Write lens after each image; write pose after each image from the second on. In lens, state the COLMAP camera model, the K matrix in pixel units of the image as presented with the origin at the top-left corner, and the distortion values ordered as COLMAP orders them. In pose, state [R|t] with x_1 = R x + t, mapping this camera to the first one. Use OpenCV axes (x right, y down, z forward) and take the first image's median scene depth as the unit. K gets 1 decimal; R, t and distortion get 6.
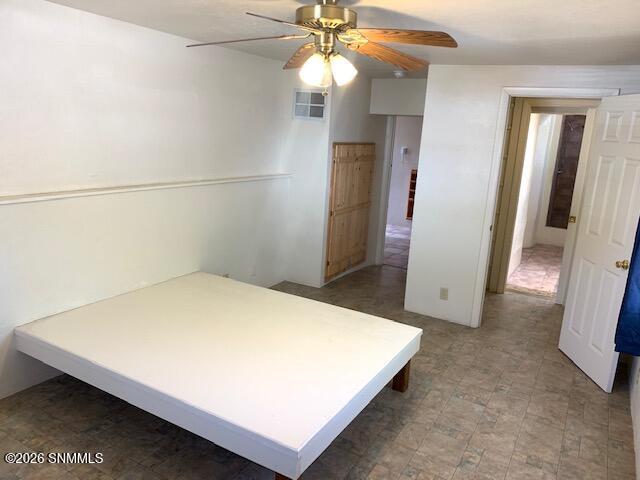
lens RADIAL K [[485.2, 0, 320.0], [0, 485.2, 240.0], [0, 0, 1]] dist [0.003168, -0.001322]
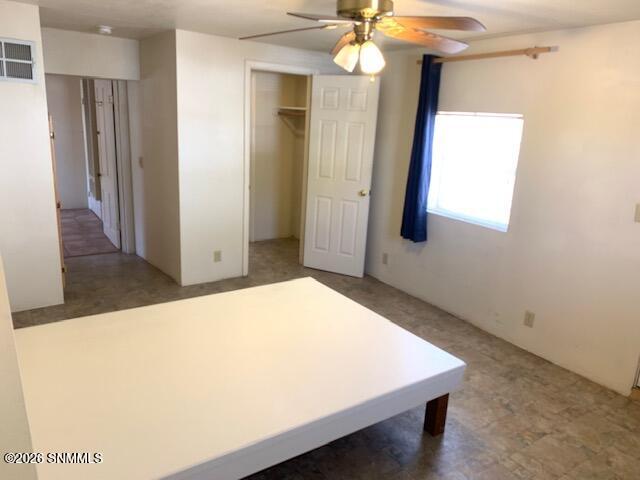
lens RADIAL K [[485.2, 0, 320.0], [0, 485.2, 240.0], [0, 0, 1]] dist [0.003168, -0.001322]
pose [[0.412953, -0.261718, 0.872338, -0.593066], [0.177726, 0.962564, 0.204655, -0.105028], [-0.893243, 0.070524, 0.444008, 0.347568]]
